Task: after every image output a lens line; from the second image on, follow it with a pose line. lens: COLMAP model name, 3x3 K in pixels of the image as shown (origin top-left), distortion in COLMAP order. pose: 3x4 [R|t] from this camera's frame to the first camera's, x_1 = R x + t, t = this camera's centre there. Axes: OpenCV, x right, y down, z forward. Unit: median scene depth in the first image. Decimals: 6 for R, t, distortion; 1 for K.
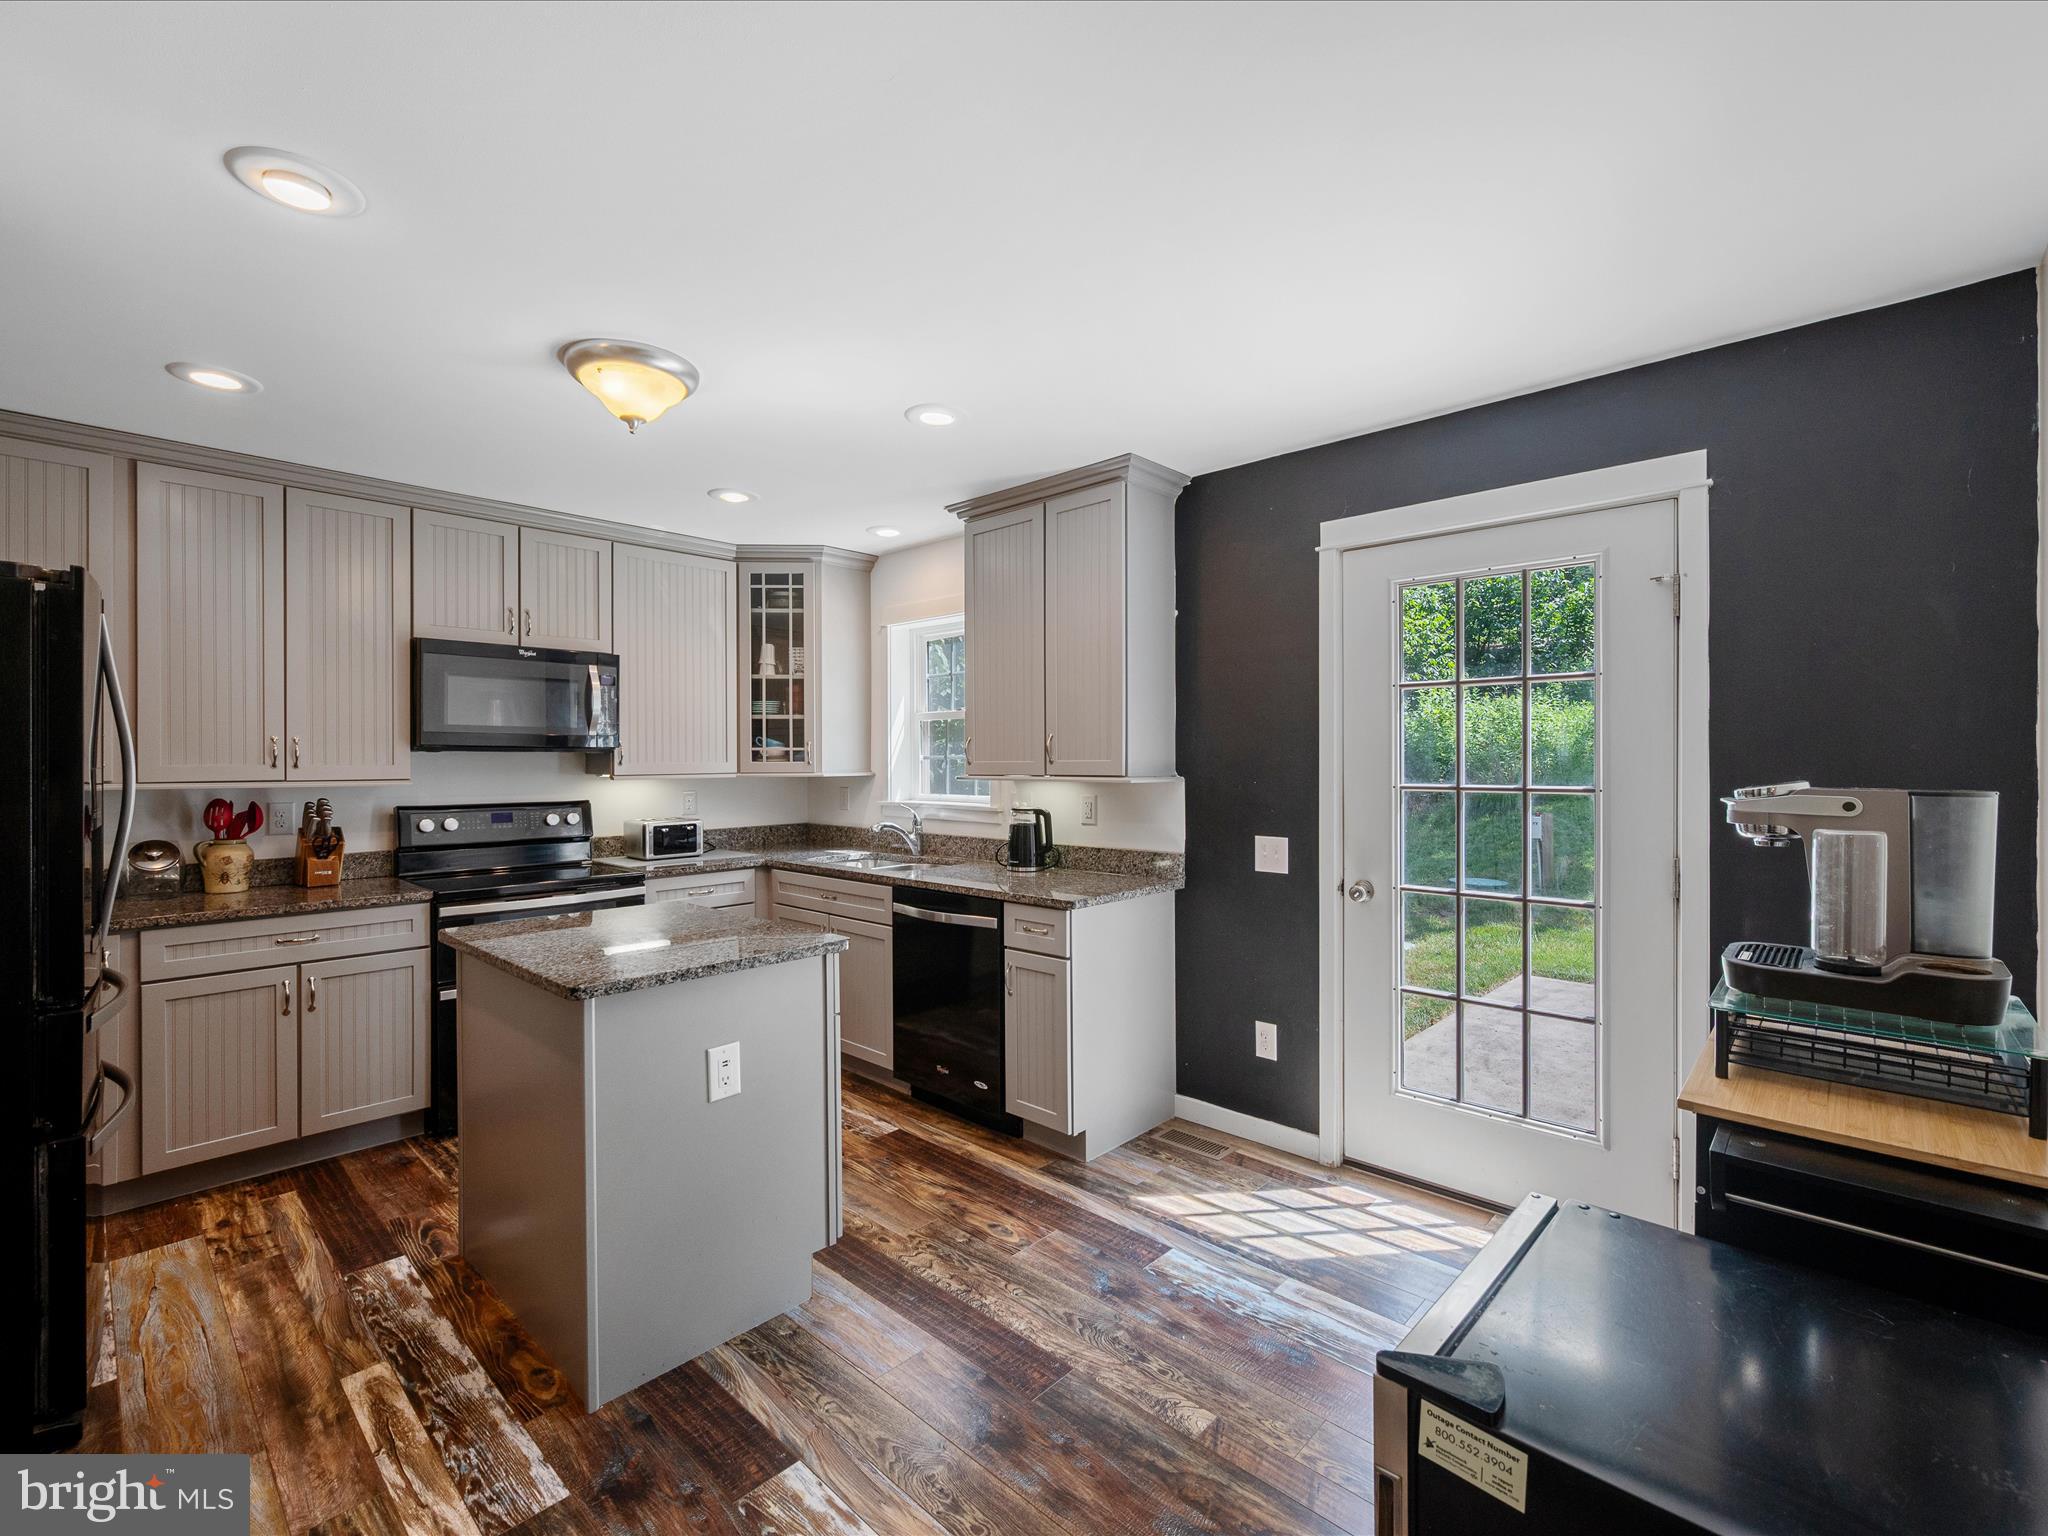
lens RADIAL K [[912.8, 0, 1028.6], [0, 912.8, 775.6], [0, 0, 1]] dist [-0.000063, -0.000212]
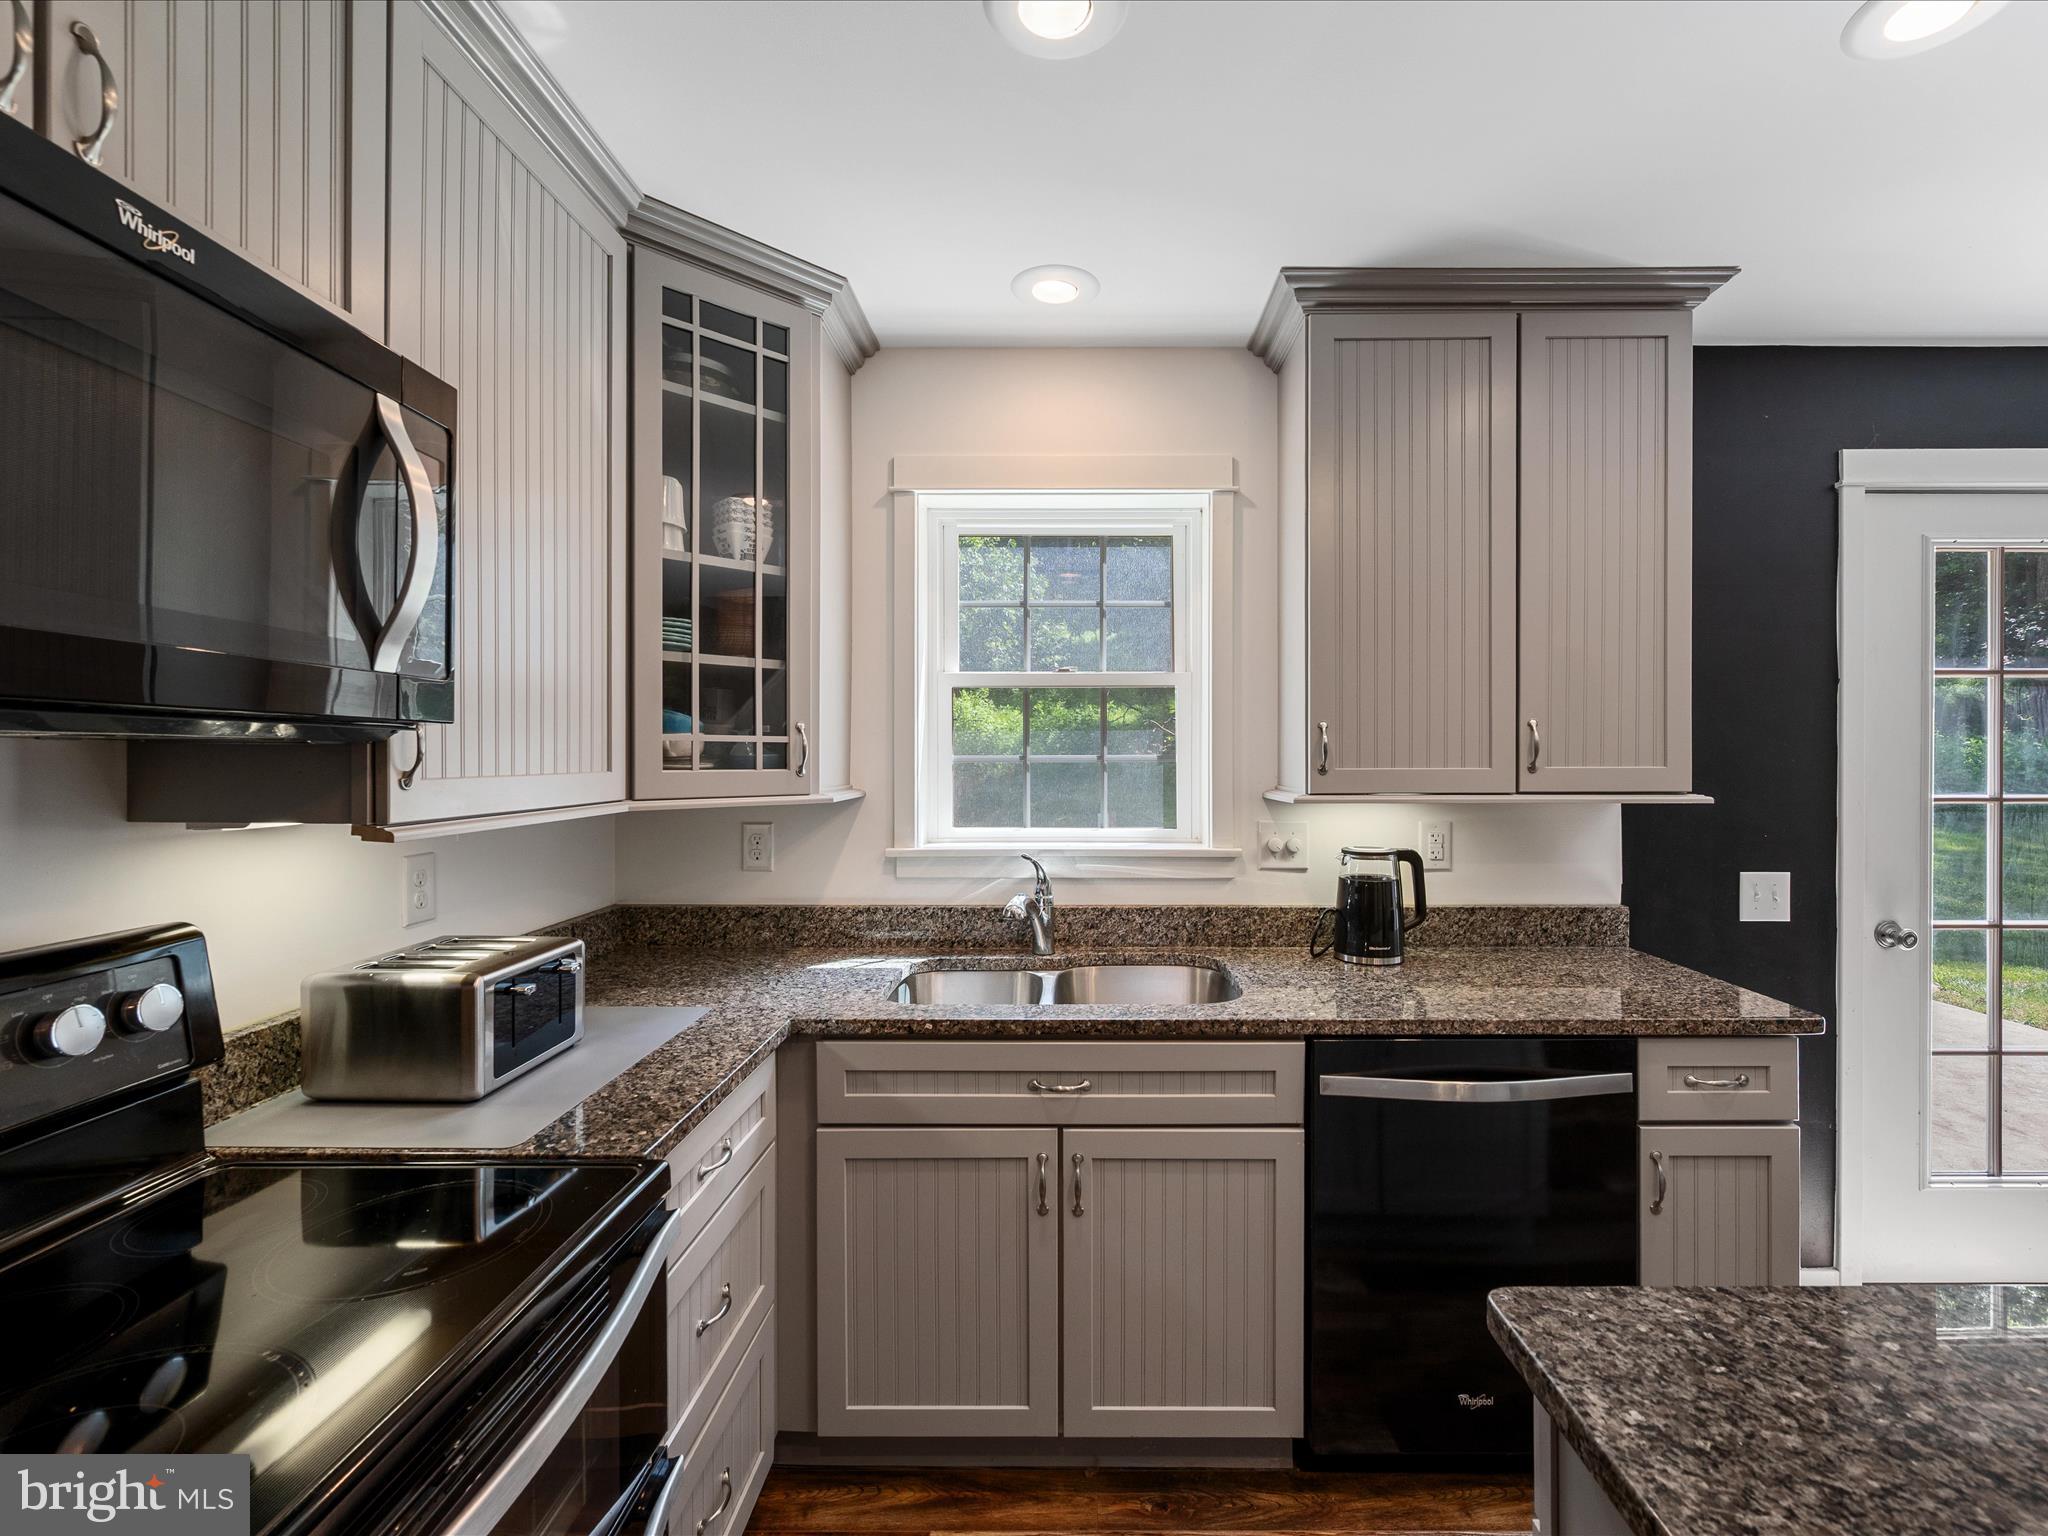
lens RADIAL K [[912.8, 0, 1028.6], [0, 912.8, 775.6], [0, 0, 1]] dist [-0.000063, -0.000212]
pose [[0.729208, -0.012746, 0.684174, -0.549468], [0.010424, 0.999917, 0.007518, -0.017517], [-0.684213, 0.001649, 0.729280, 0.732997]]
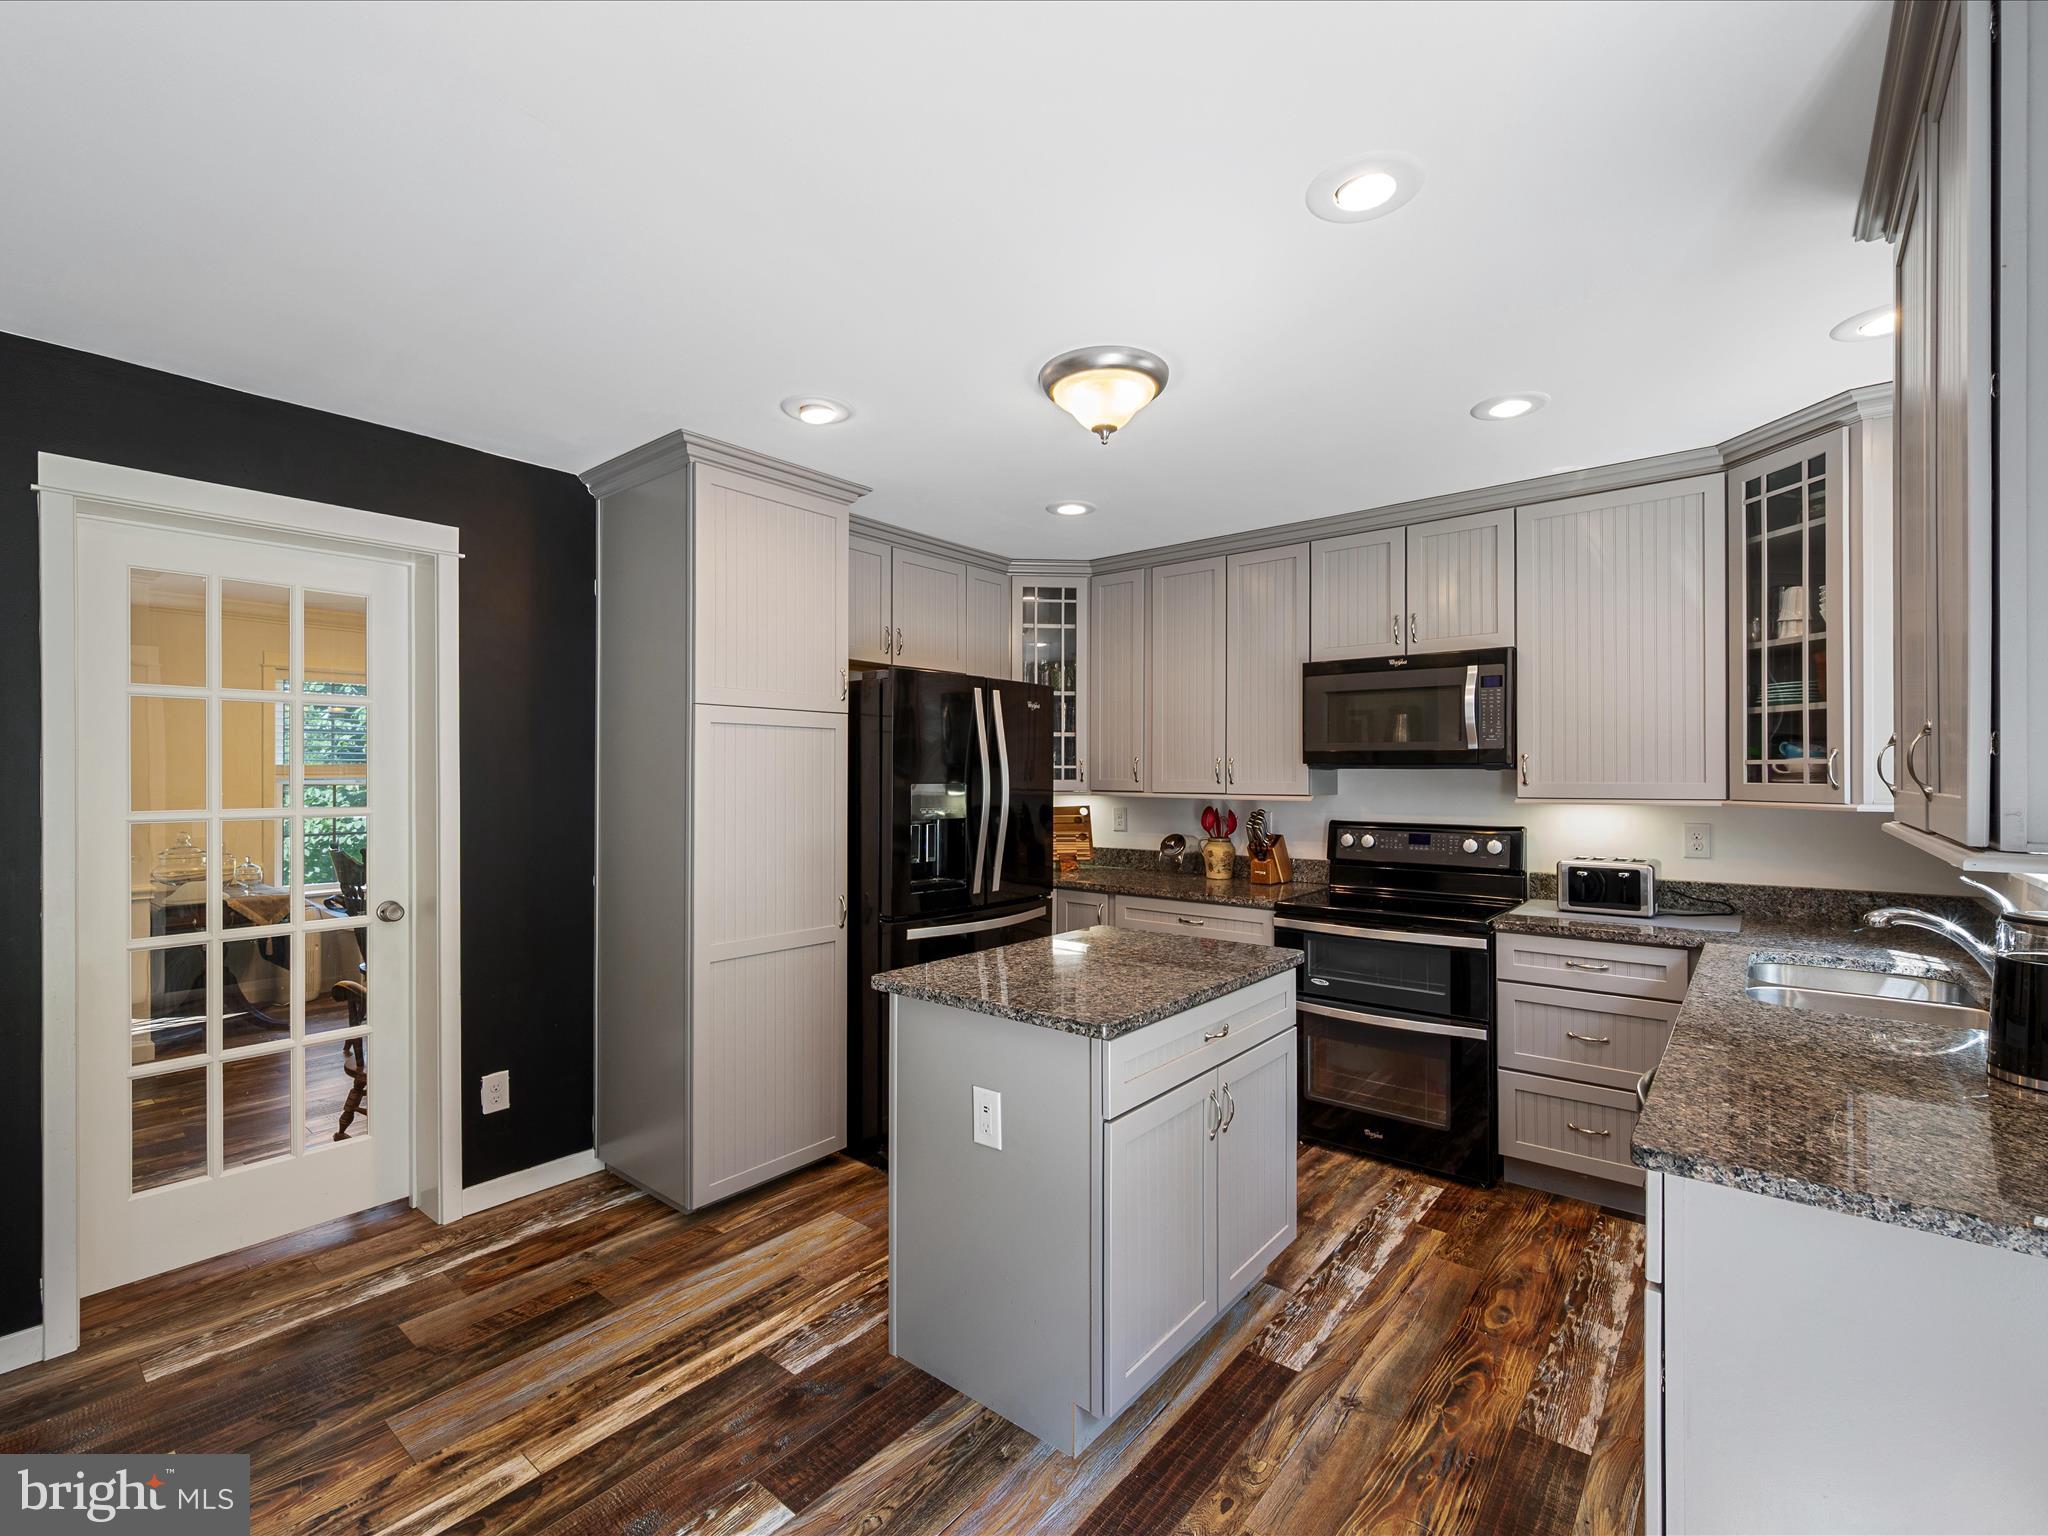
lens RADIAL K [[912.8, 0, 1028.6], [0, 912.8, 775.6], [0, 0, 1]] dist [-0.000063, -0.000212]
pose [[0.066229, 0.007519, -0.997776, 0.346992], [-0.016016, 0.999851, 0.006472, -0.019225], [0.997676, 0.015552, 0.066339, 0.562979]]
